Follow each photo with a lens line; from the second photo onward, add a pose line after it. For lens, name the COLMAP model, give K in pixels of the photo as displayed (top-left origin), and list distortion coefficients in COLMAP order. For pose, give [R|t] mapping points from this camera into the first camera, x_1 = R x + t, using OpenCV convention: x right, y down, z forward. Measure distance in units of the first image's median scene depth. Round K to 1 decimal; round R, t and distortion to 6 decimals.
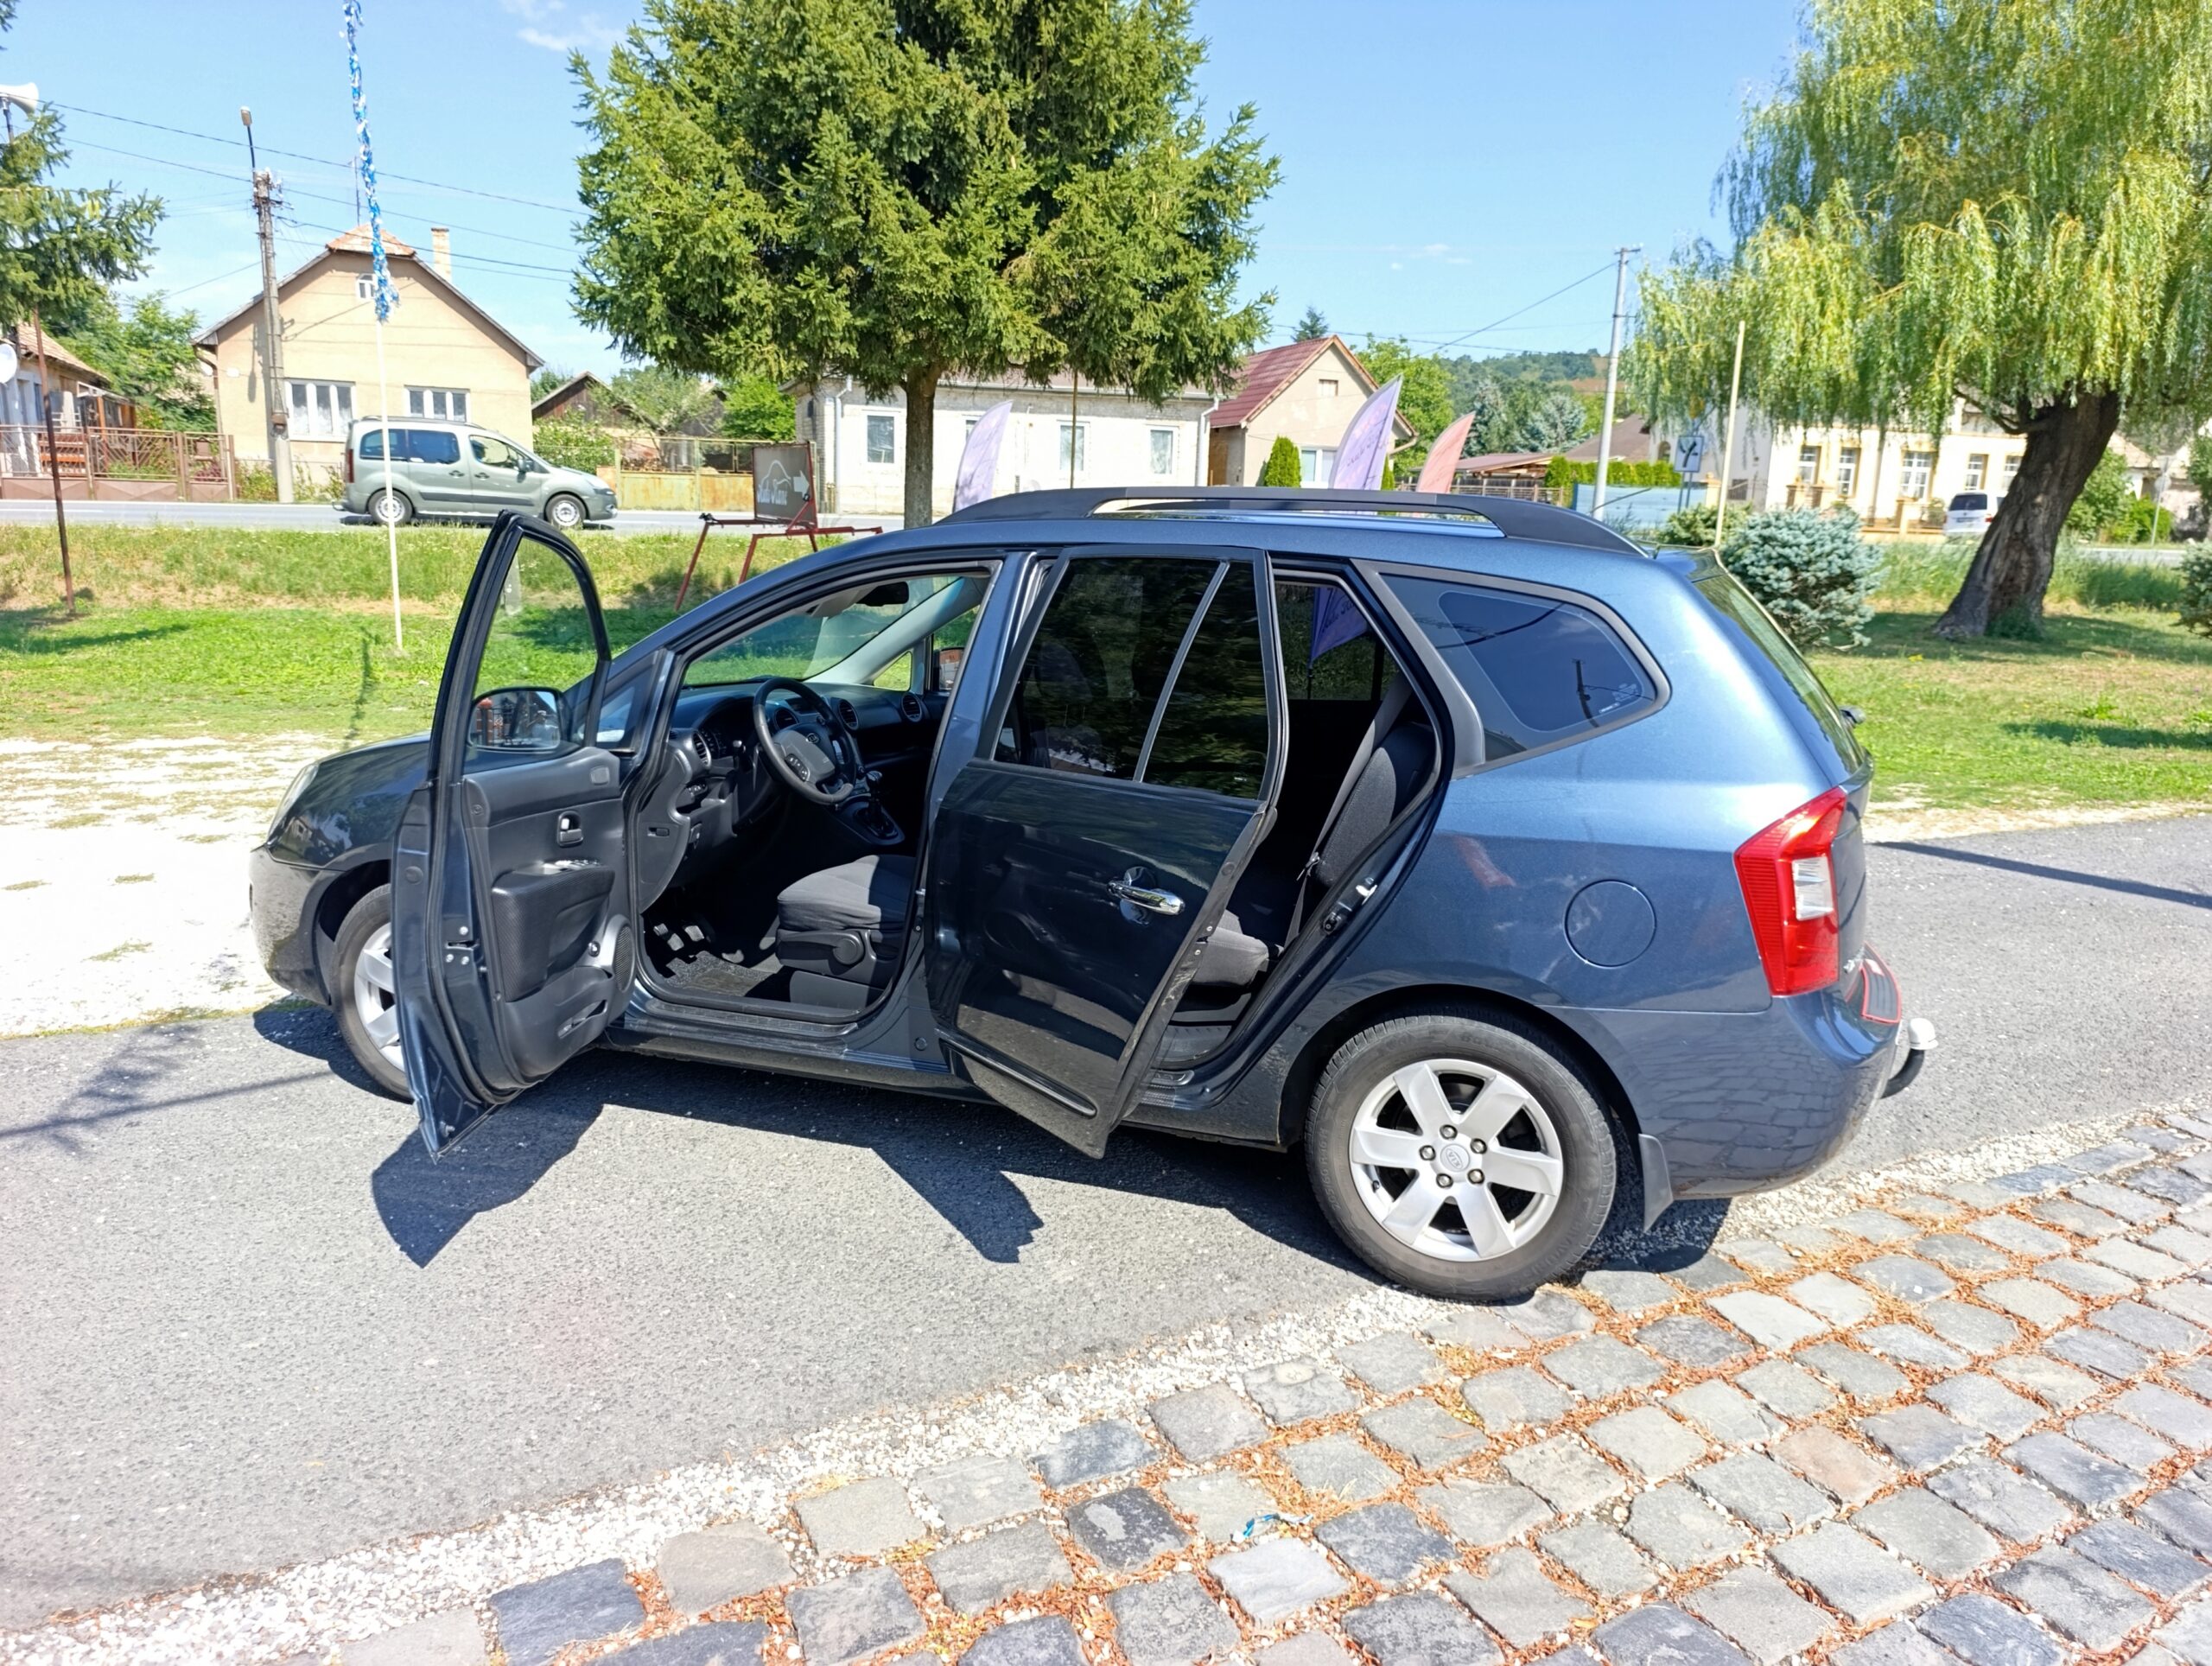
lens RADIAL K [[1545.8, 0, 1106.0], [0, 1545.8, 833.0], [0, 0, 1]] dist [0.018775, -0.029922]
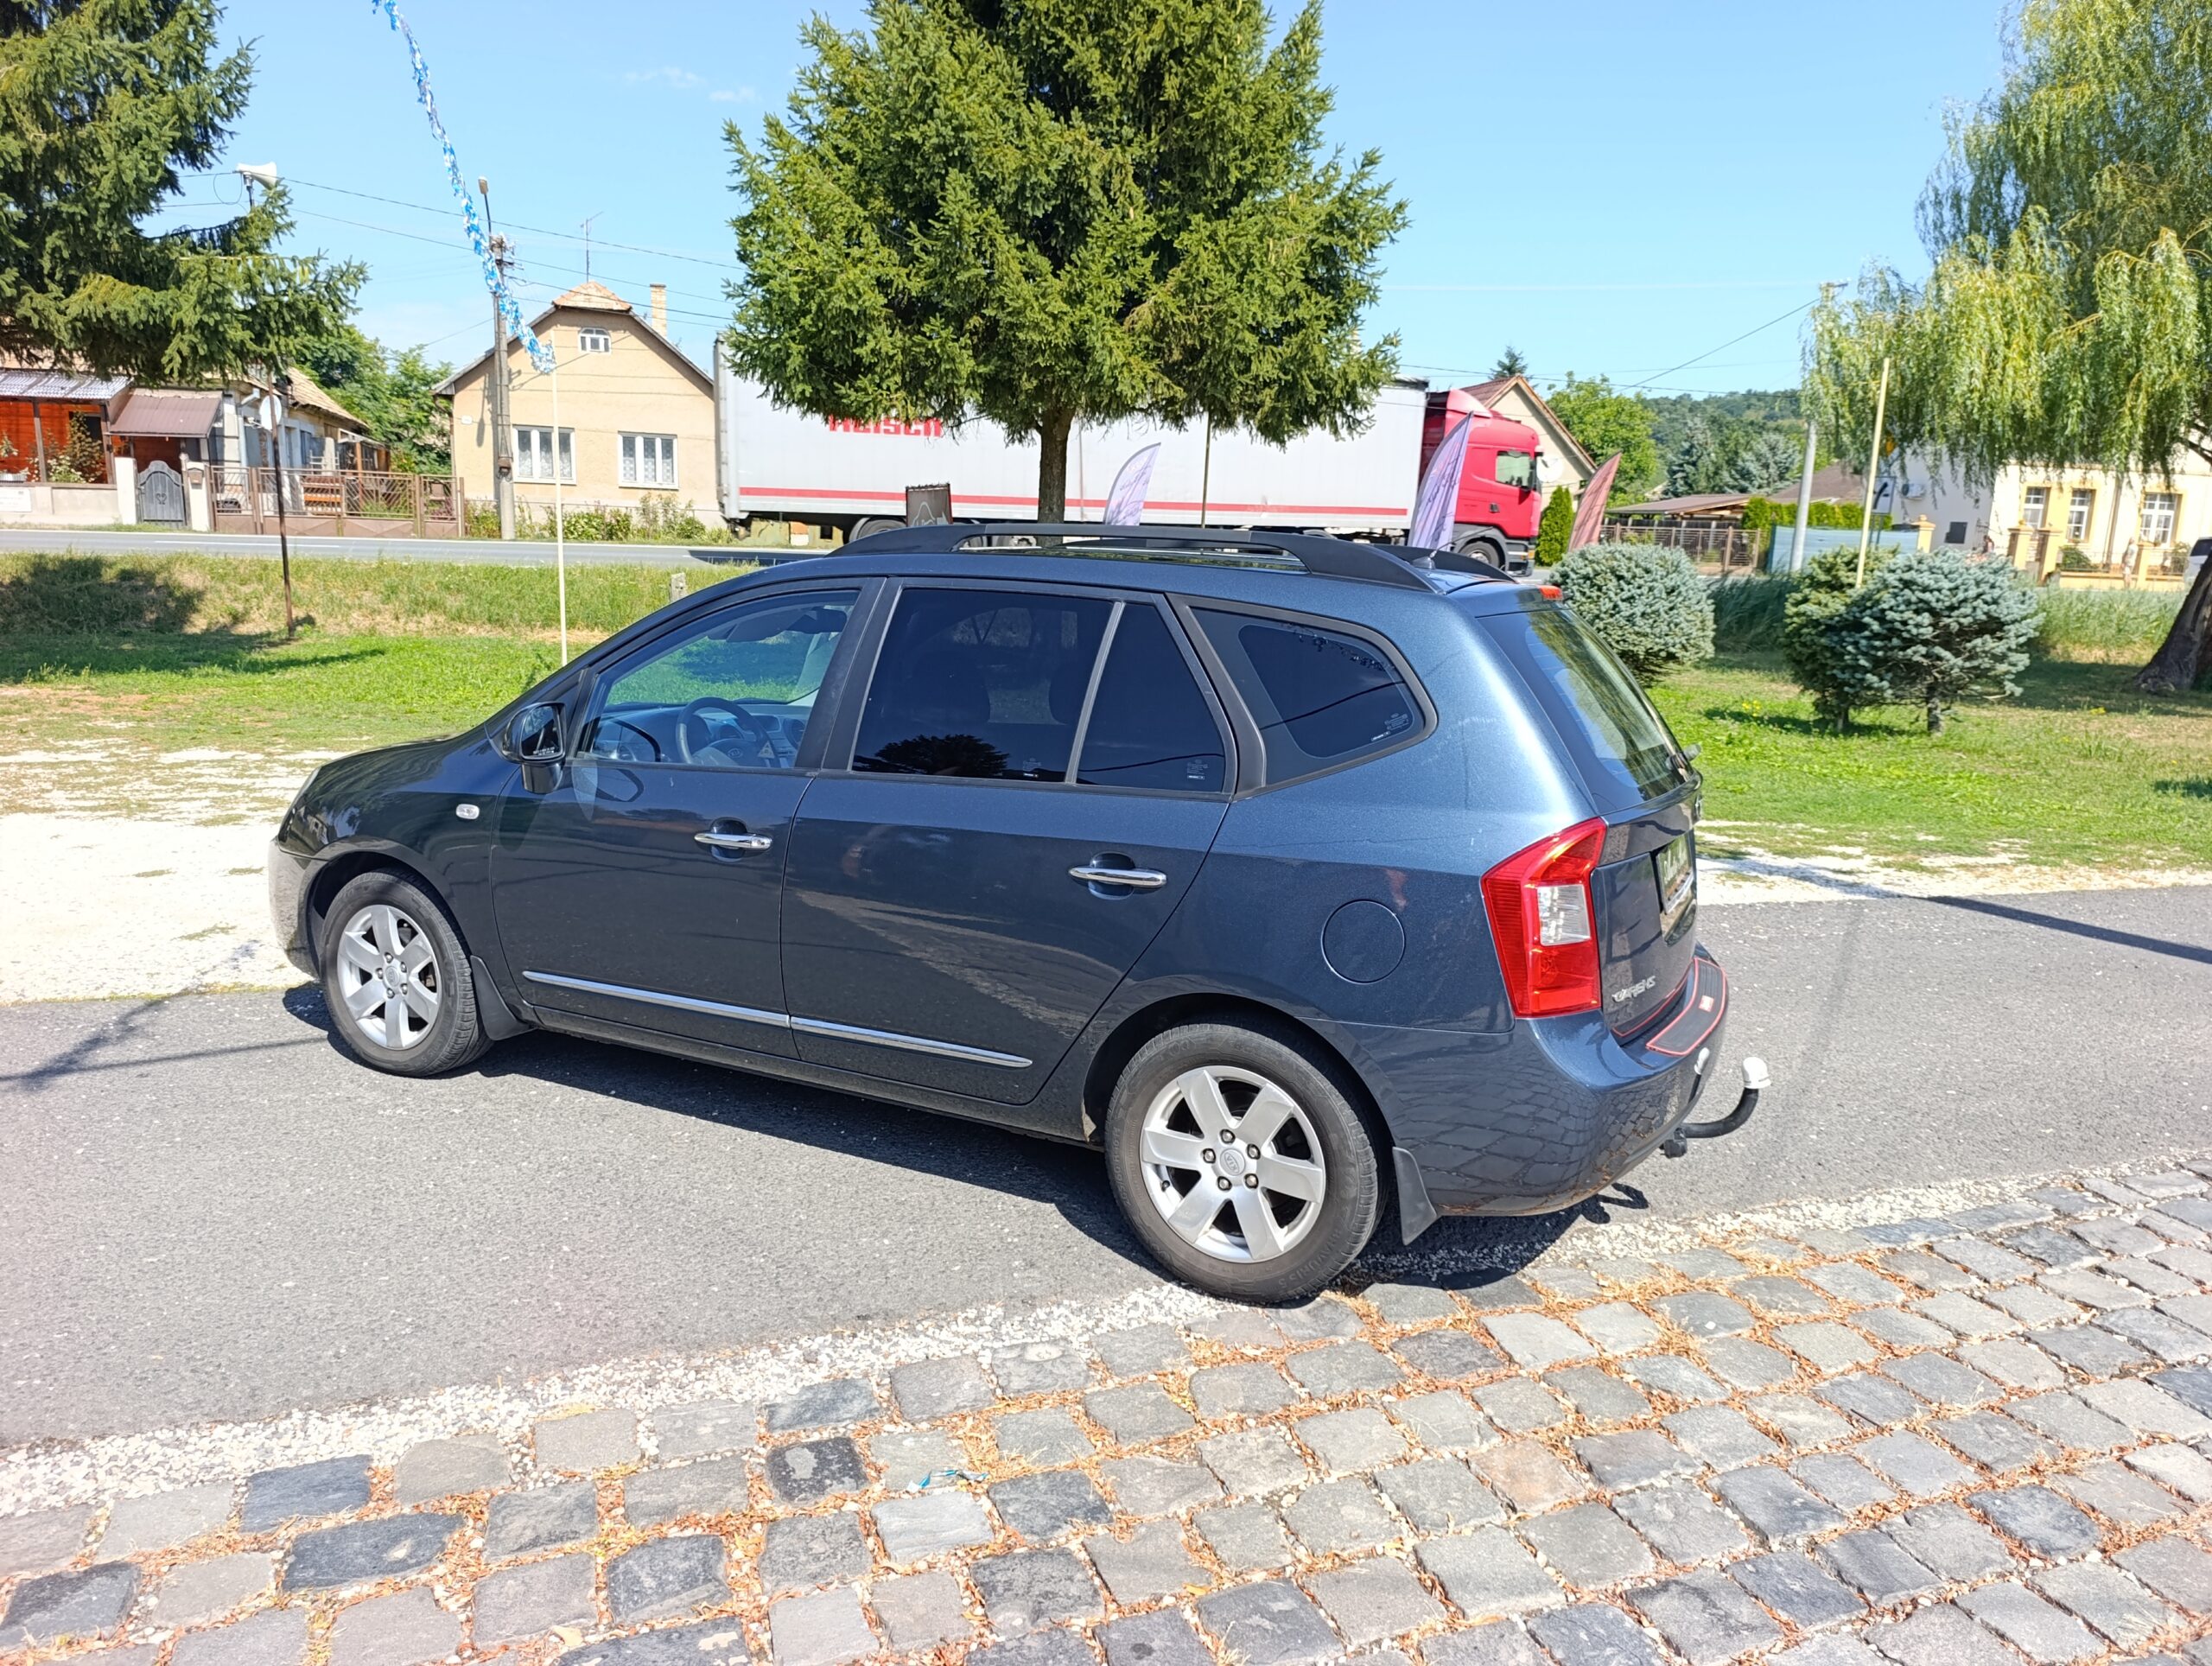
lens RADIAL K [[1540.0, 0, 1097.8], [0, 1540.0, 837.0], [0, 0, 1]] dist [0.027023, -0.037587]
pose [[0.990307, 0.030263, -0.135562, 0.068148], [-0.033287, 0.999244, -0.020094, 0.003511], [0.134851, 0.024412, 0.990565, -0.012814]]
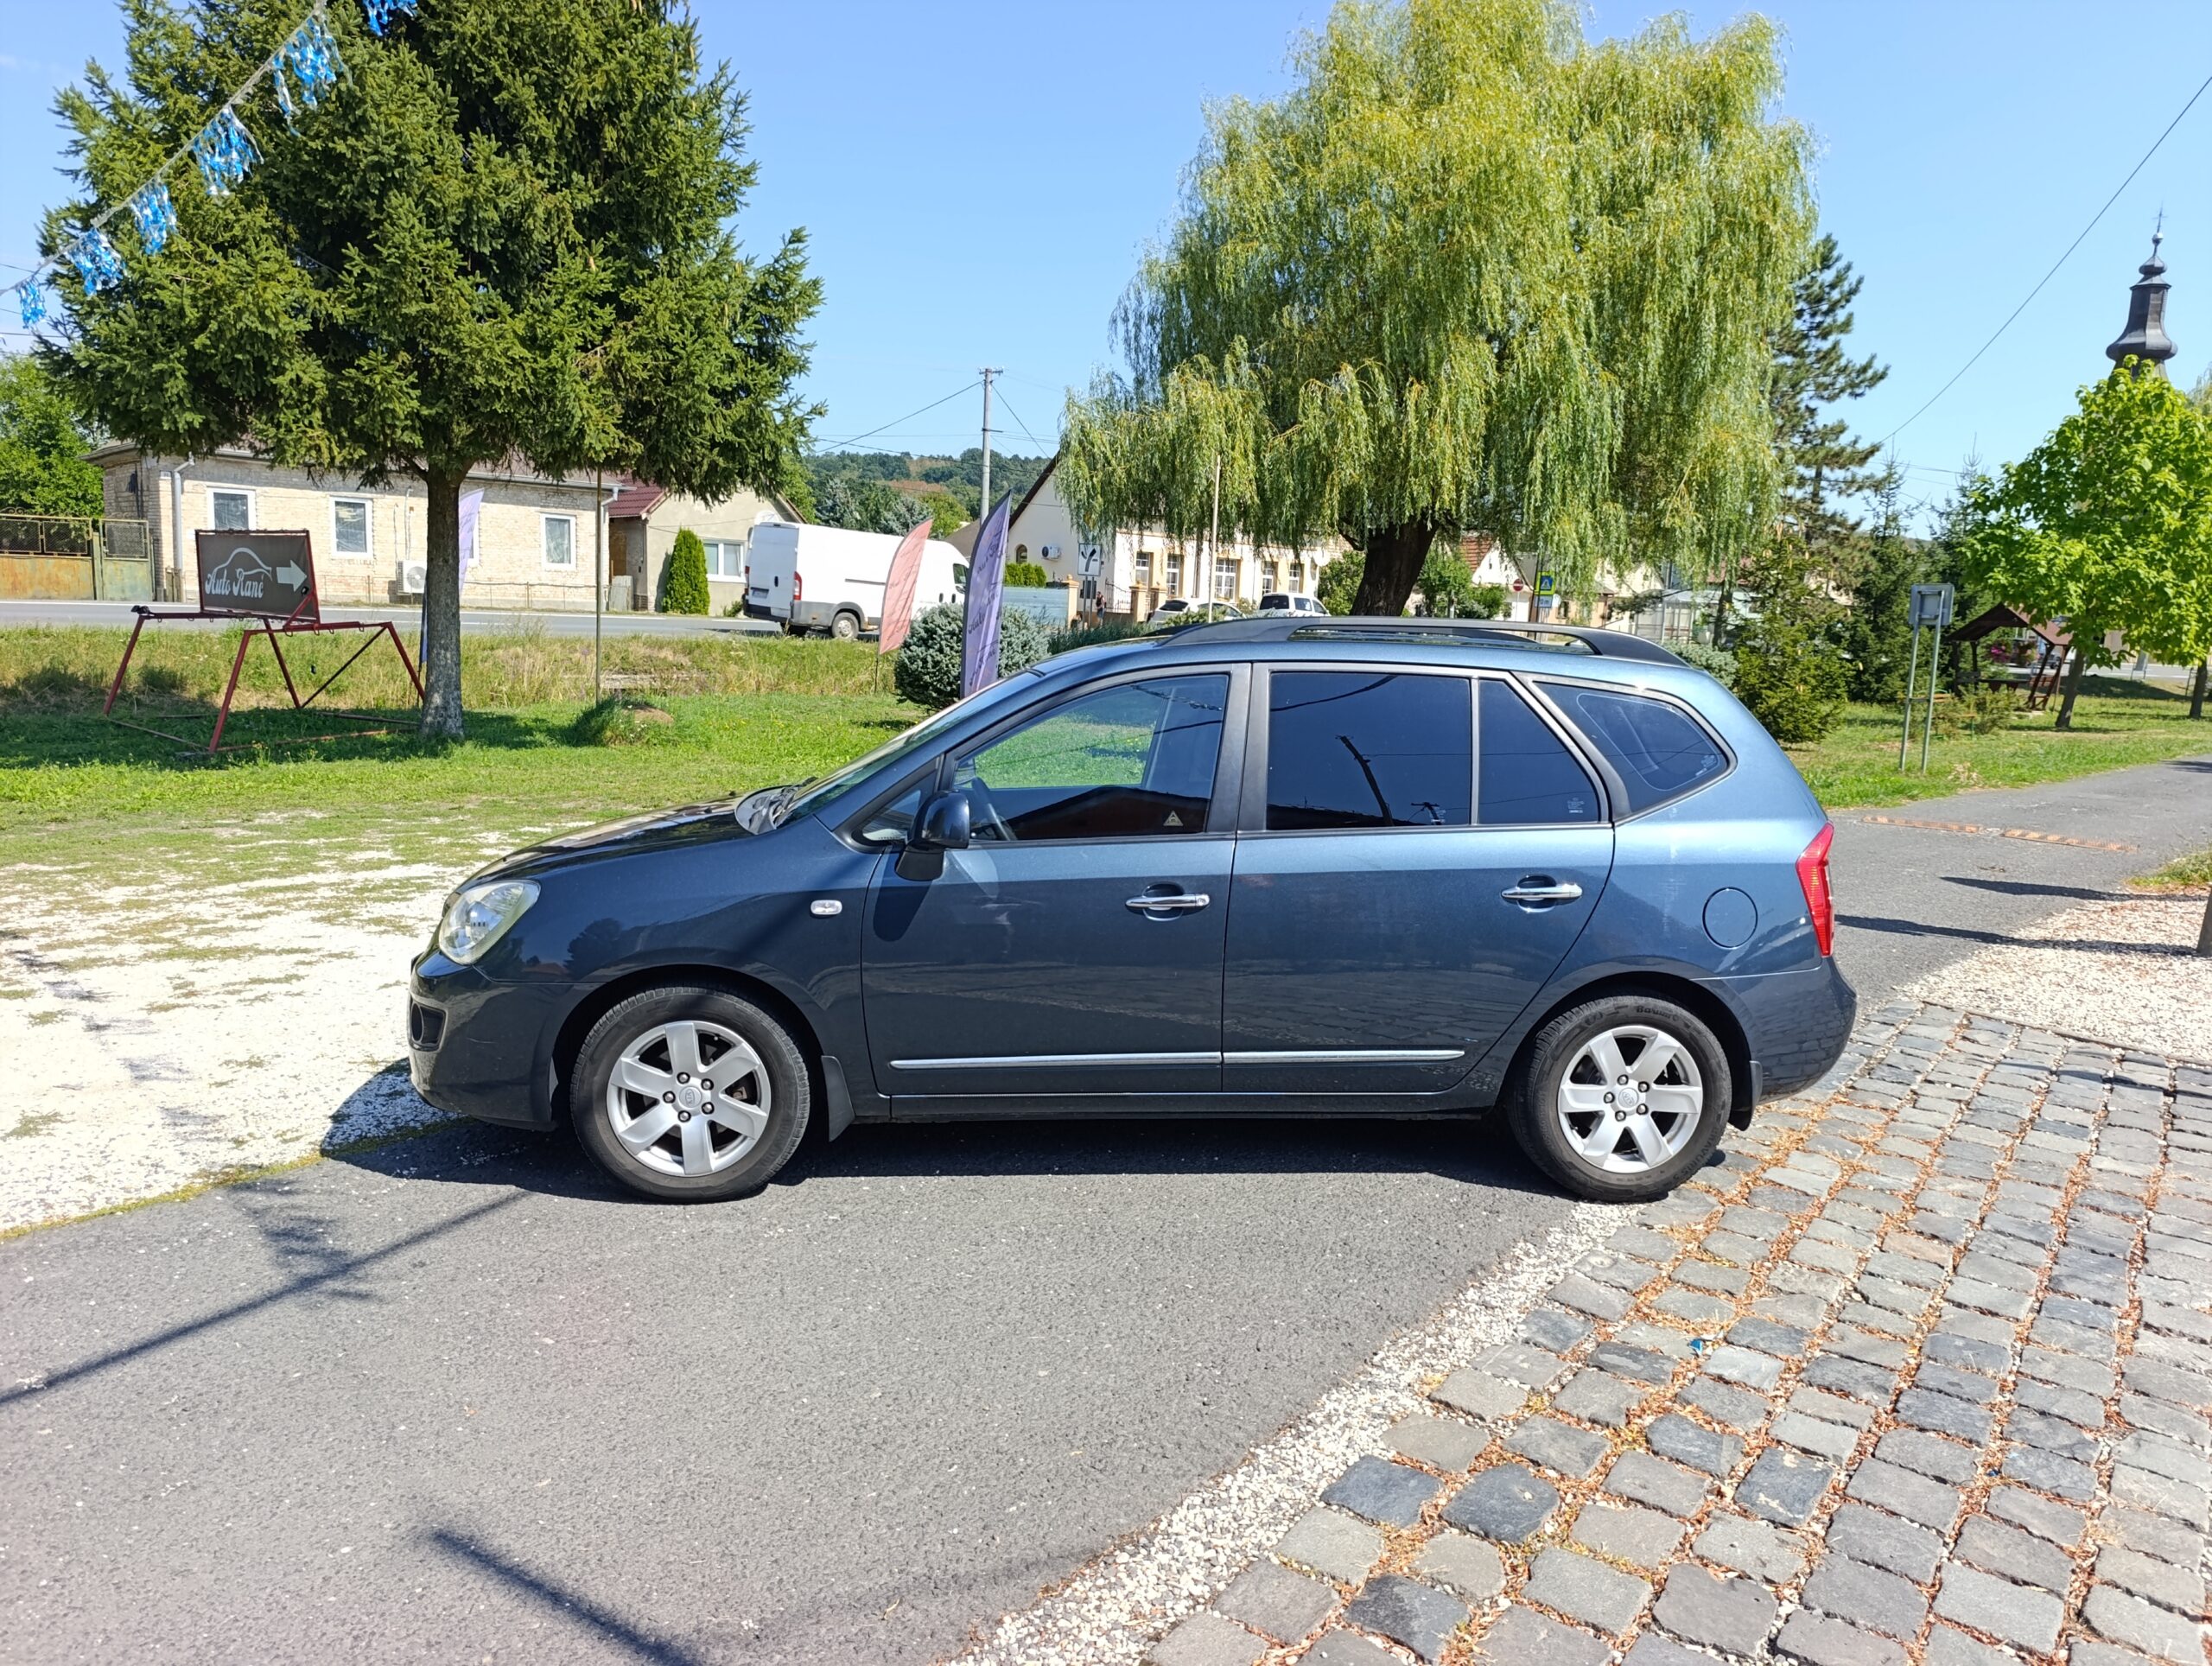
lens RADIAL K [[1544.0, 0, 1109.5], [0, 1544.0, 838.5], [0, 0, 1]] dist [0.035654, -0.050857]
pose [[0.905153, -0.056262, 0.421346, -0.195091], [0.078300, 0.996309, -0.035172, -0.002481], [-0.417812, 0.064828, 0.906218, -0.021198]]
